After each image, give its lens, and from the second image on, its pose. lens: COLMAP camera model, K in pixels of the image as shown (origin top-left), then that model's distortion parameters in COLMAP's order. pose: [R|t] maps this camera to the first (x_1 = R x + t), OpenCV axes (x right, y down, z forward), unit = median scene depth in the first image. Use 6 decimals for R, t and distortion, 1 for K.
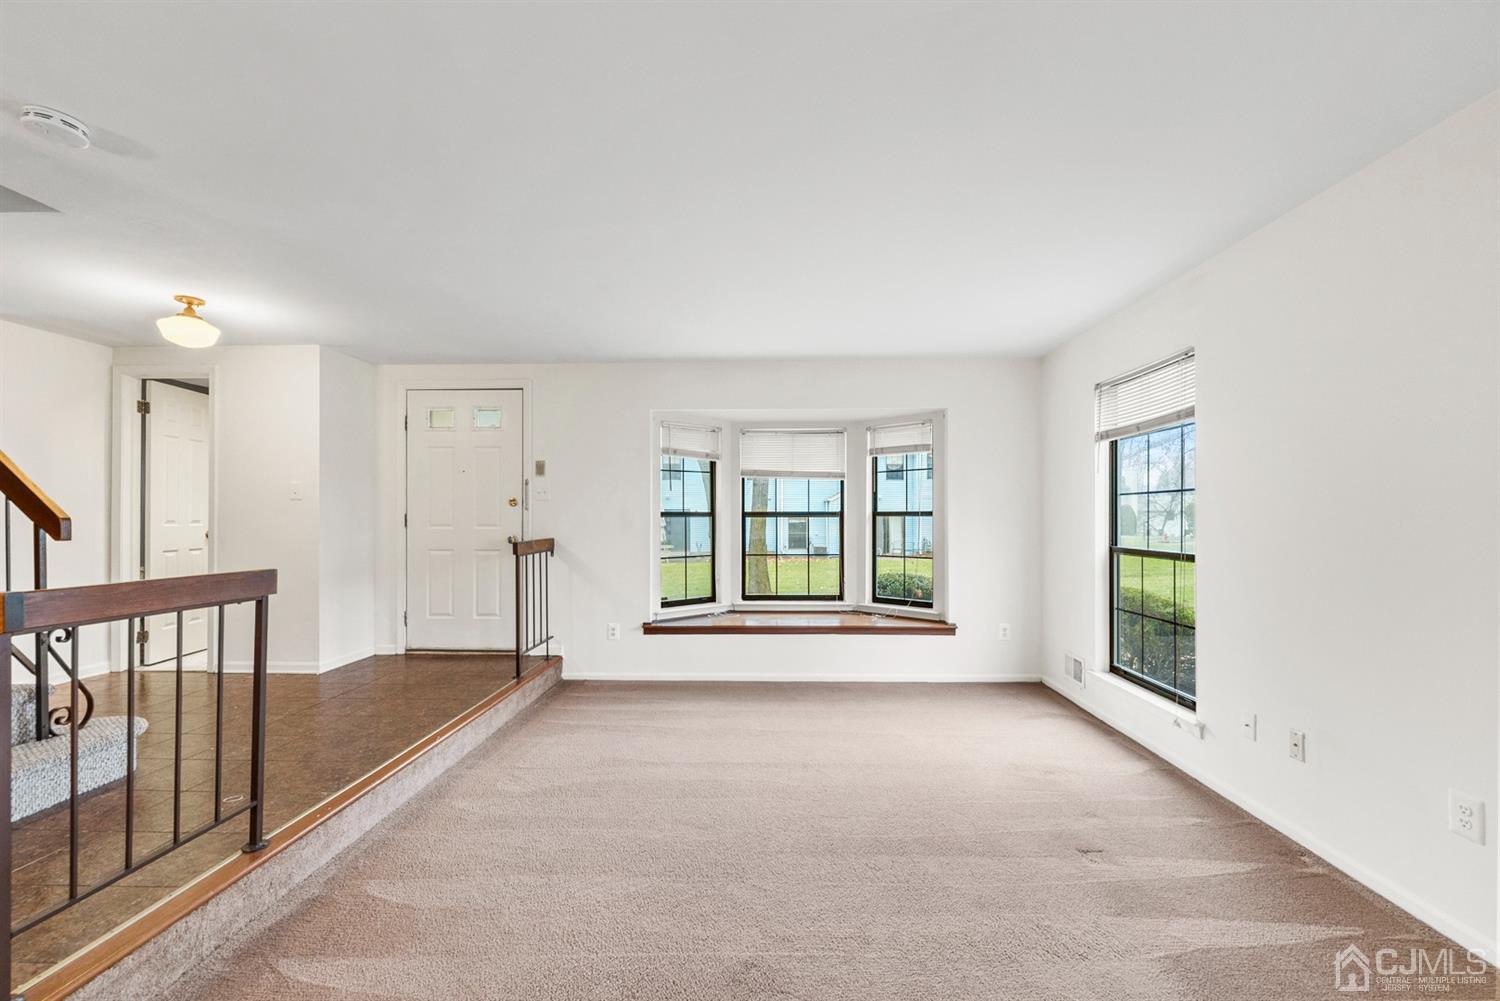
lens RADIAL K [[616.7, 0, 754.0], [0, 616.7, 512.9], [0, 0, 1]] dist [0.002221, -0.002018]
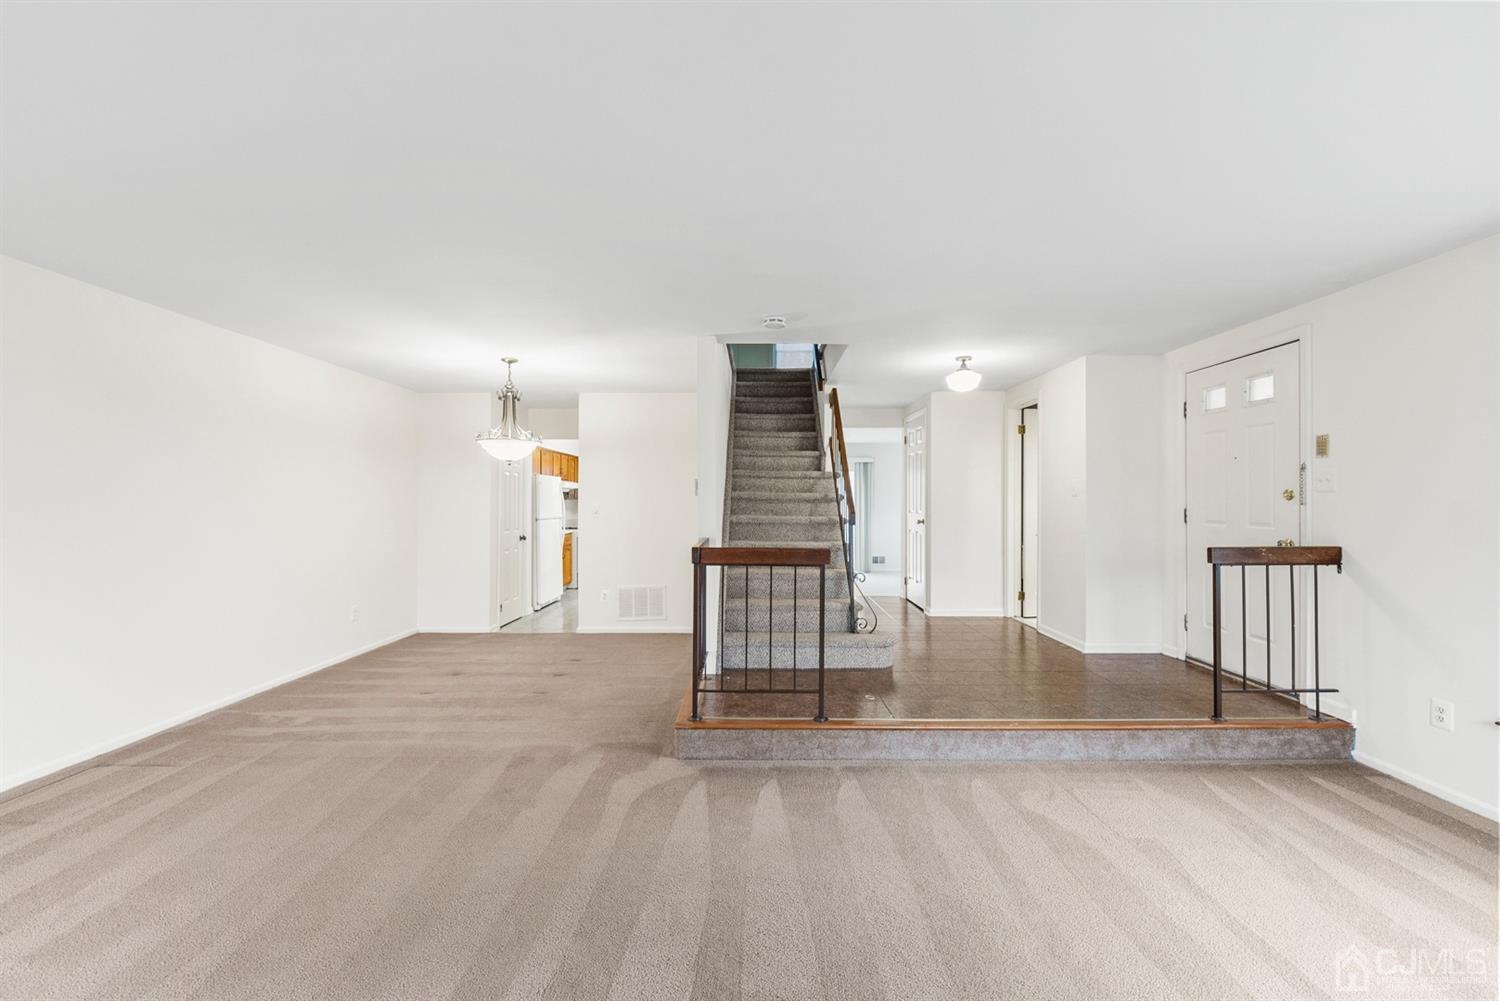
lens RADIAL K [[616.7, 0, 748.7], [0, 616.7, 494.8], [0, 0, 1]] dist [0.002221, -0.002018]
pose [[0.026786, -0.010683, -0.999584, 0.365798], [0.005599, 0.999929, -0.010537, -0.013692], [0.999626, -0.005314, 0.026844, 0.351721]]
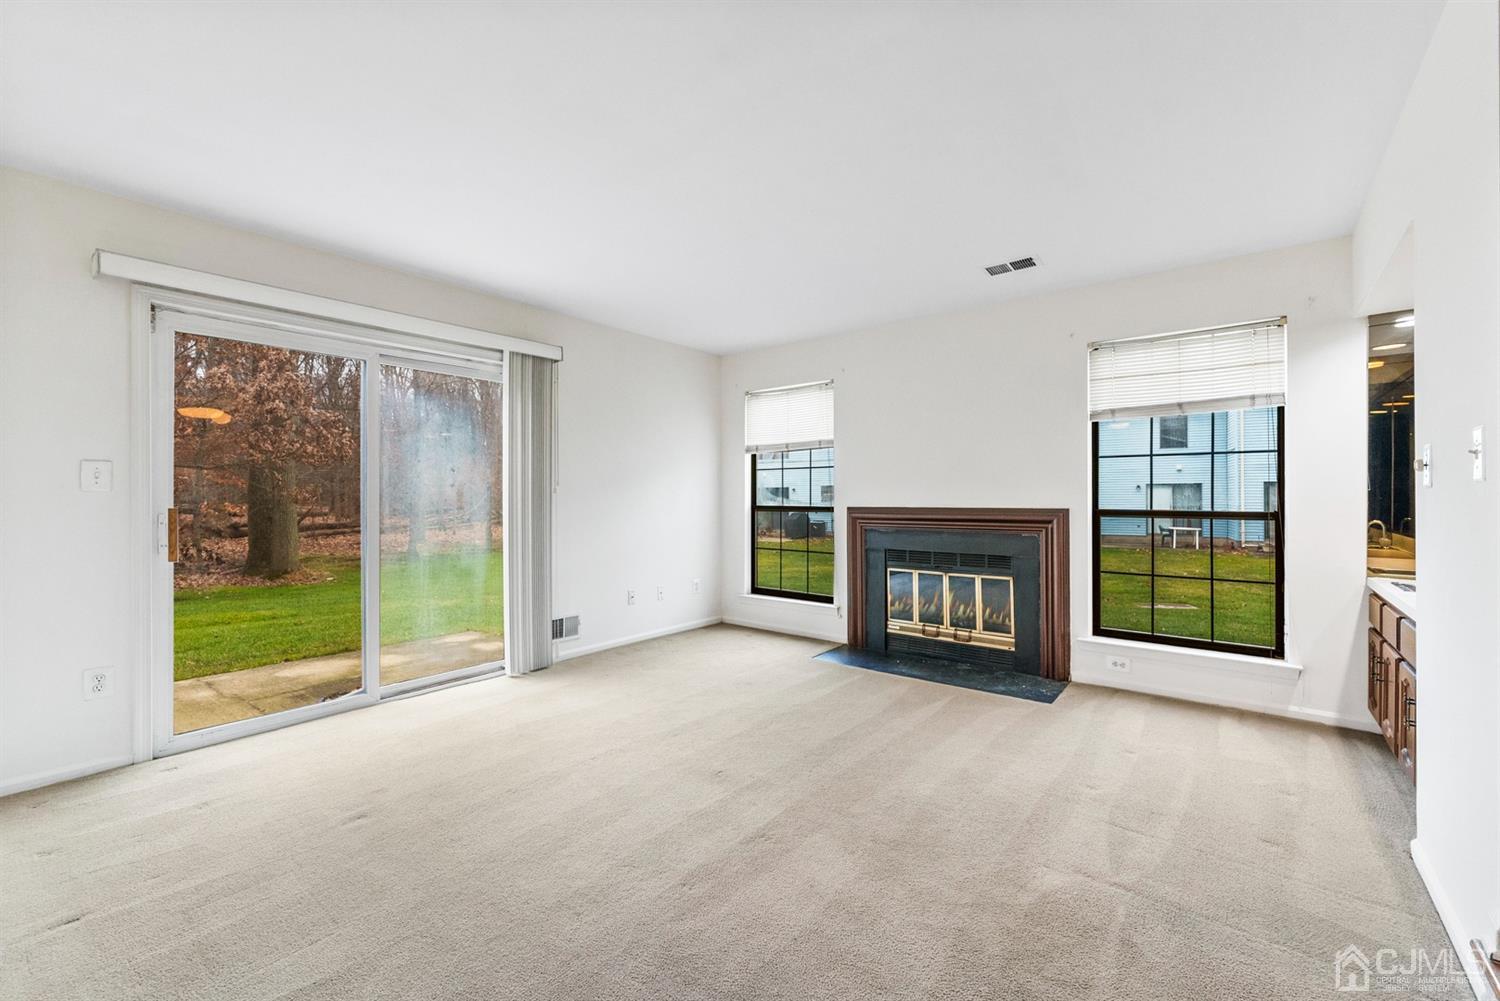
lens RADIAL K [[616.7, 0, 745.6], [0, 616.7, 490.2], [0, 0, 1]] dist [0.002221, -0.002018]
pose [[0.796220, -0.002060, -0.605003, -1.416910], [0.003422, 0.999994, 0.001099, 0.023806], [0.604997, -0.002945, 0.796222, 0.372520]]
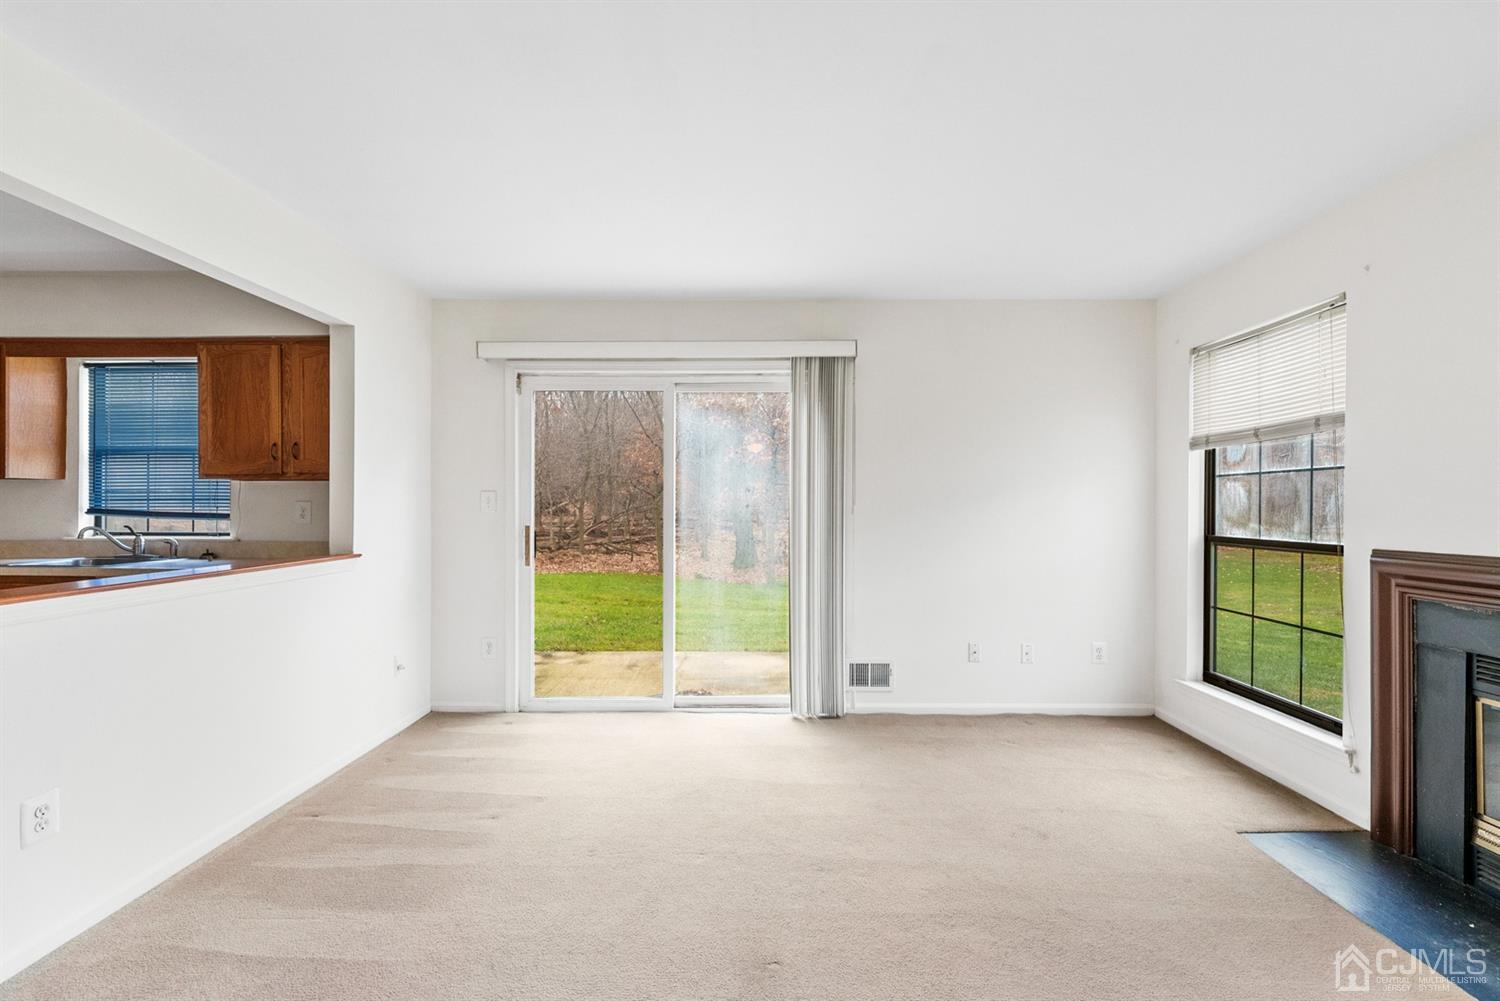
lens RADIAL K [[616.7, 0, 755.0], [0, 616.7, 503.9], [0, 0, 1]] dist [0.002221, -0.002018]
pose [[0.027958, -0.000943, -0.999609, -1.422625], [0.005683, 0.999984, -0.000784, 0.014642], [0.999593, -0.005659, 0.027963, 0.797549]]
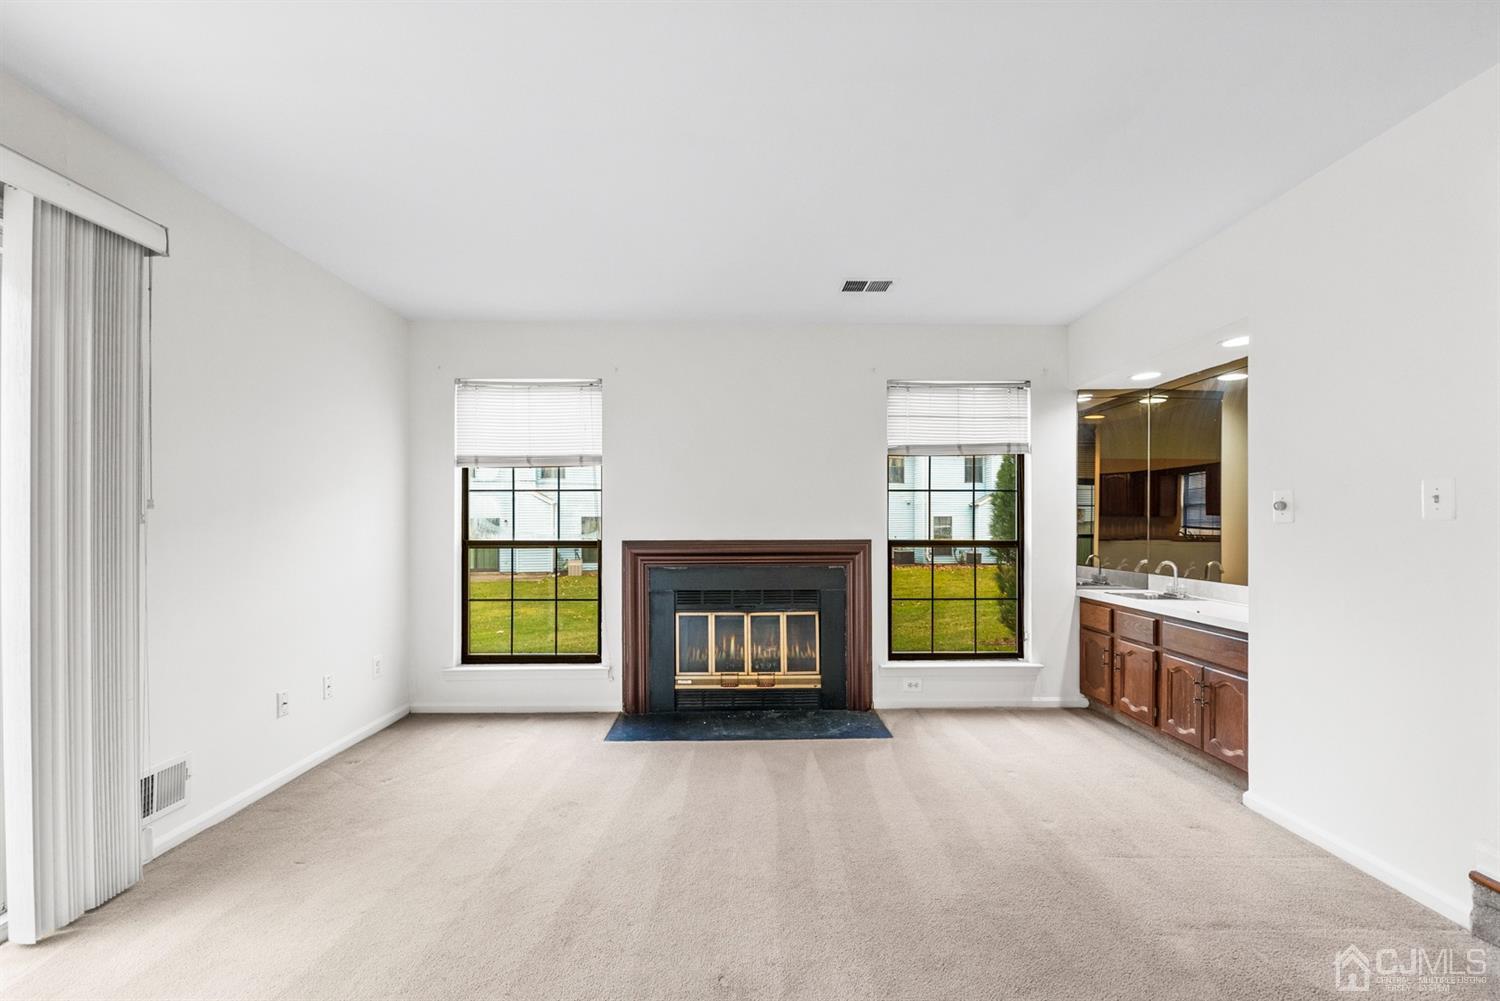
lens RADIAL K [[616.7, 0, 749.8], [0, 616.7, 520.2], [0, 0, 1]] dist [0.002221, -0.002018]
pose [[0.998370, 0.004578, 0.056895, -1.793623], [-0.004717, 0.999986, 0.002315, 0.023054], [-0.056884, -0.002580, 0.998377, 0.463329]]
